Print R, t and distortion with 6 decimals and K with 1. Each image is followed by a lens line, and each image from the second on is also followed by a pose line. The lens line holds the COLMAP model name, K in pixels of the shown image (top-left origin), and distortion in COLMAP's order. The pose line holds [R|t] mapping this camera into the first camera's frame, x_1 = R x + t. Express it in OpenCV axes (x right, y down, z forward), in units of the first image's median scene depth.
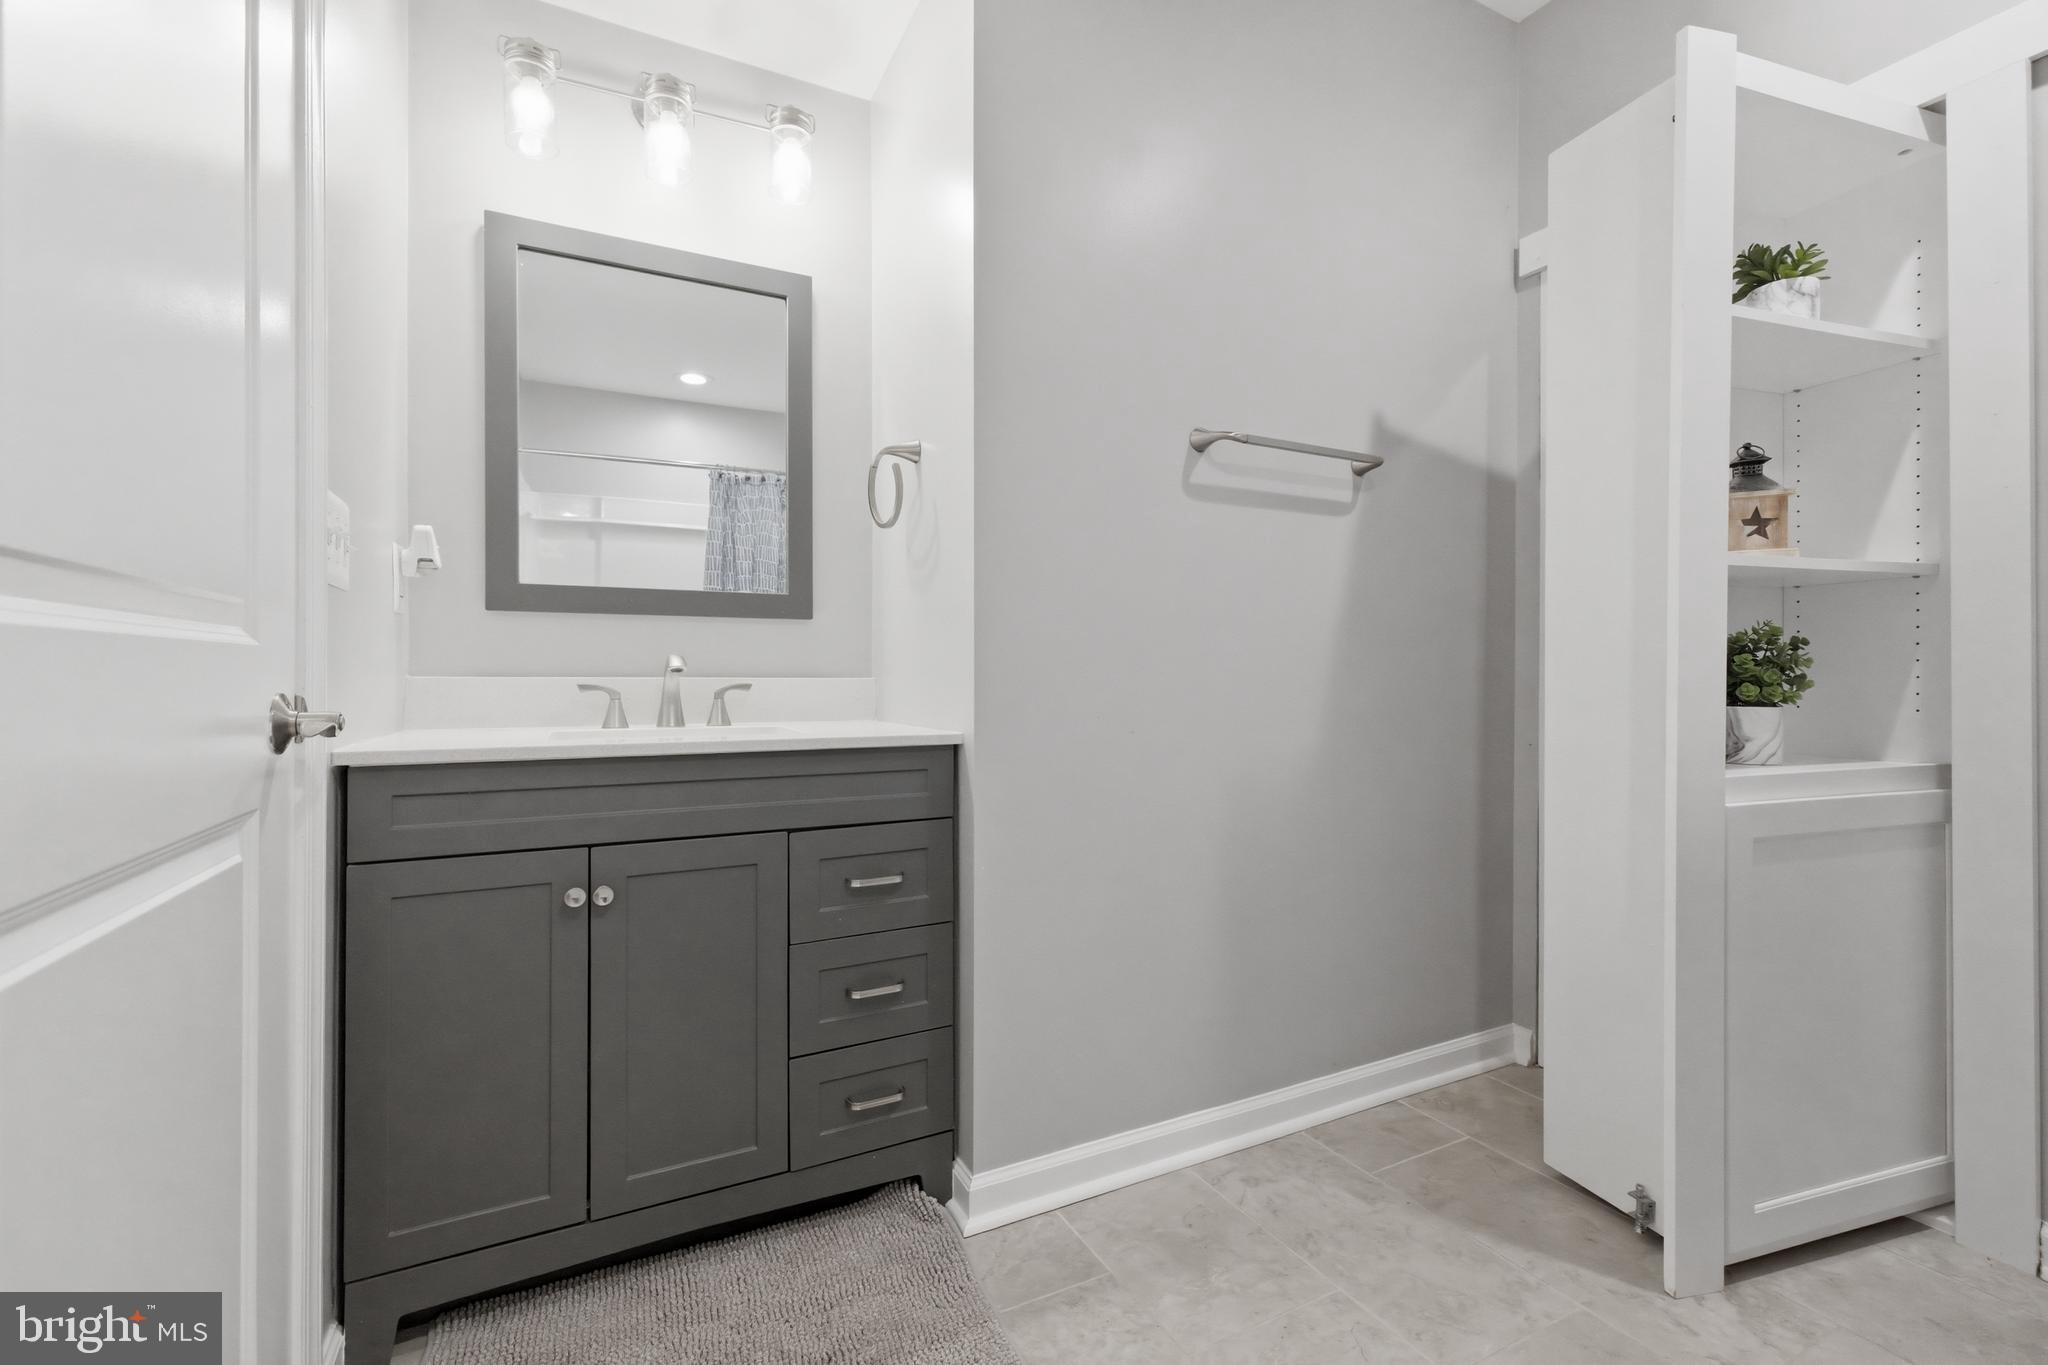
lens RADIAL K [[875.9, 0, 1031.1], [0, 875.9, 674.8], [0, 0, 1]] dist [0.003646, -0.000346]
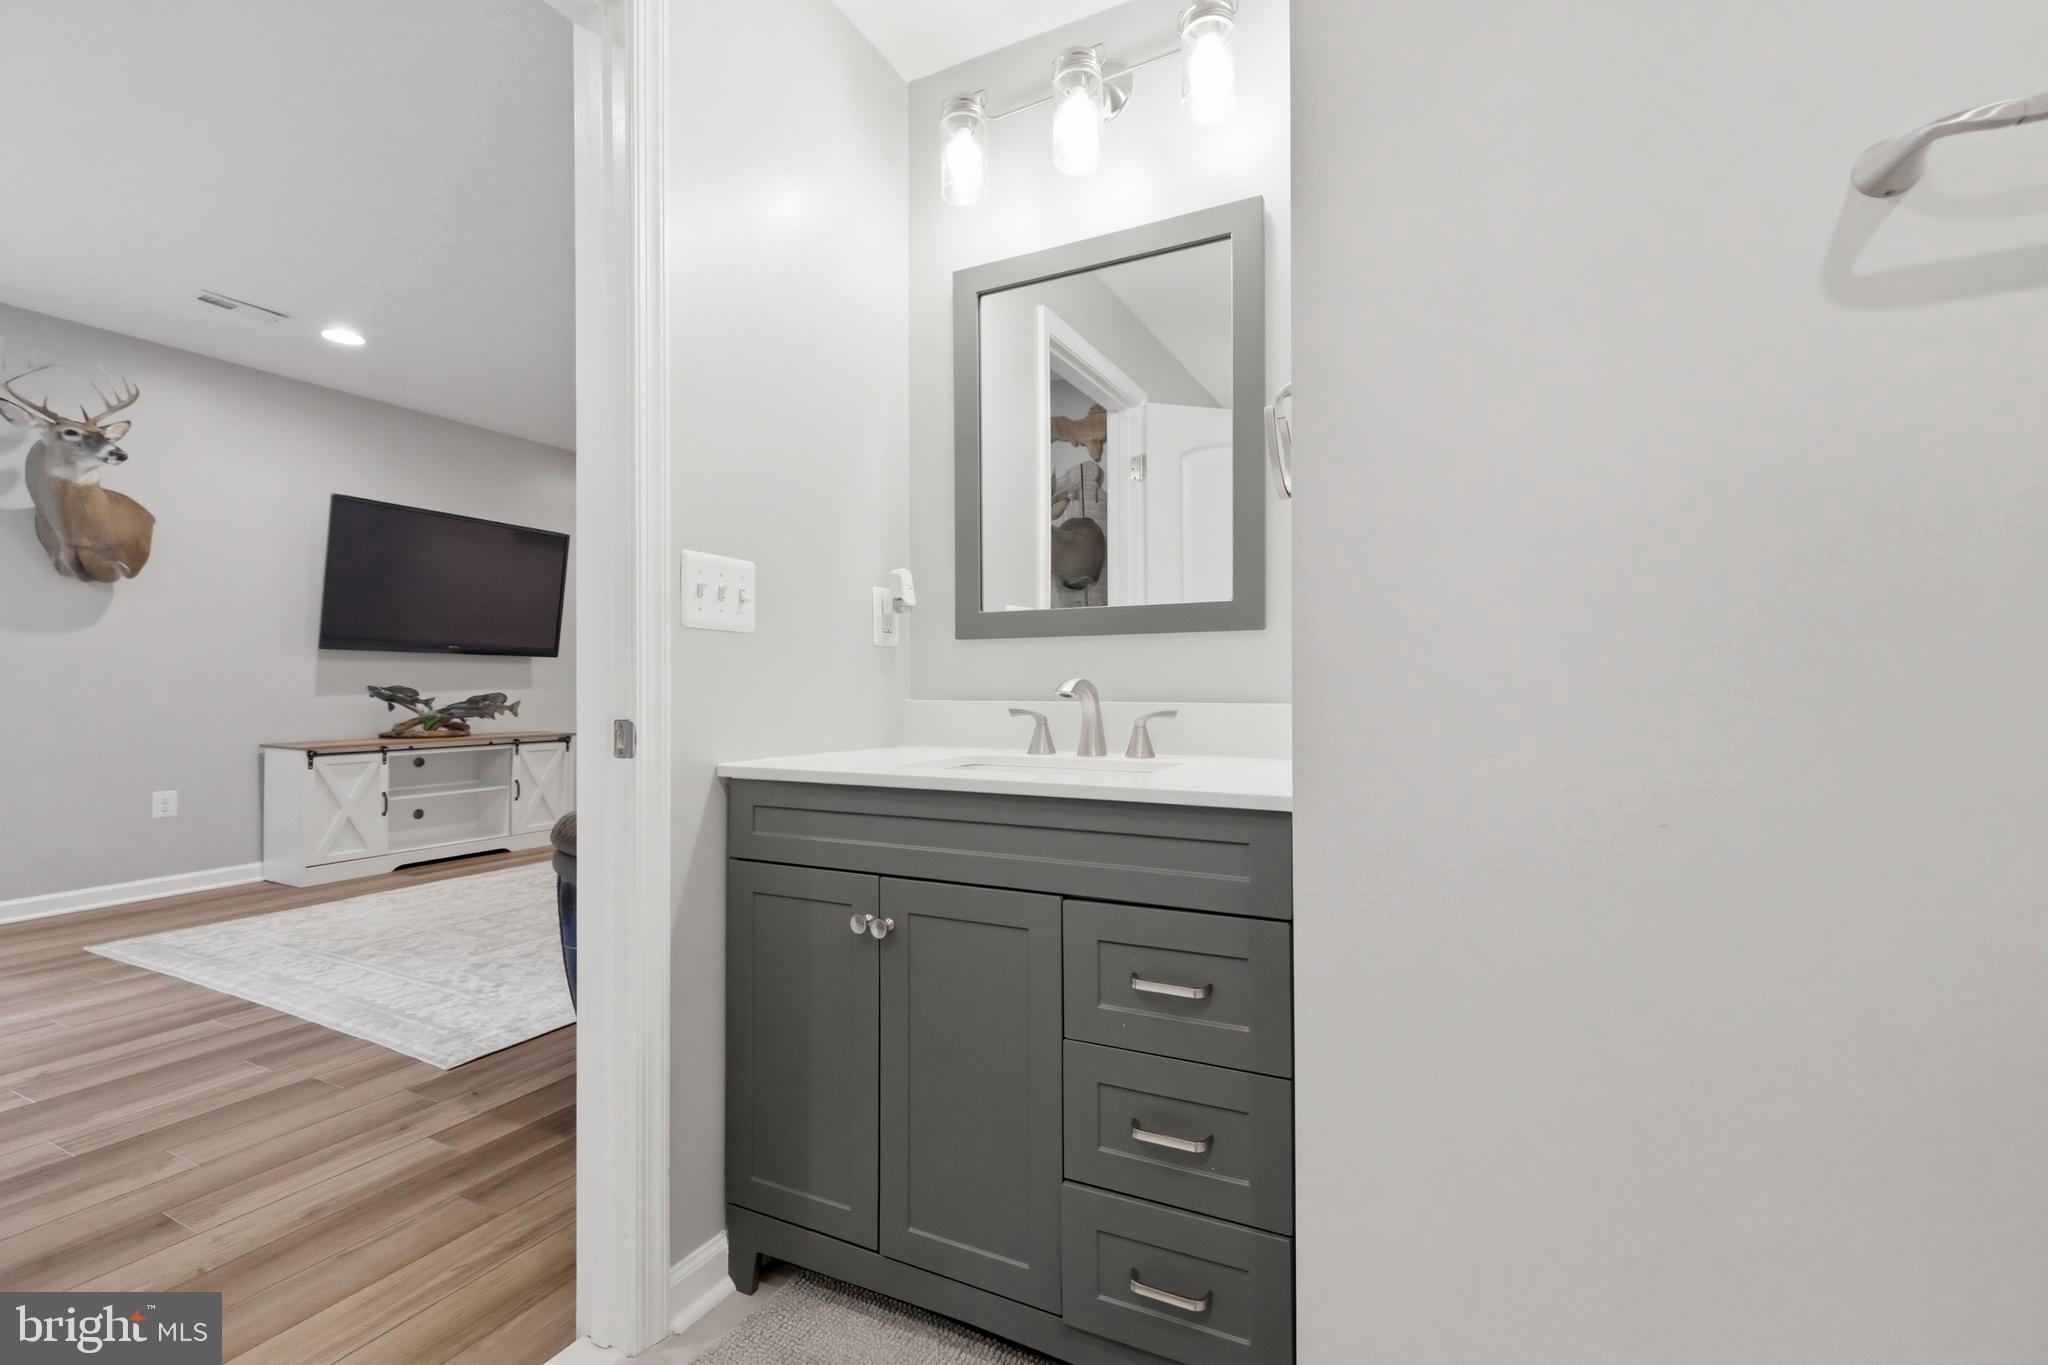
lens RADIAL K [[875.9, 0, 1028.9], [0, 875.9, 688.4], [0, 0, 1]] dist [0.003646, -0.000346]
pose [[0.598812, -0.002090, -0.800887, 0.298100], [0.002882, 0.999996, -0.000454, -0.011657], [0.800884, -0.002036, 0.598816, 0.414454]]
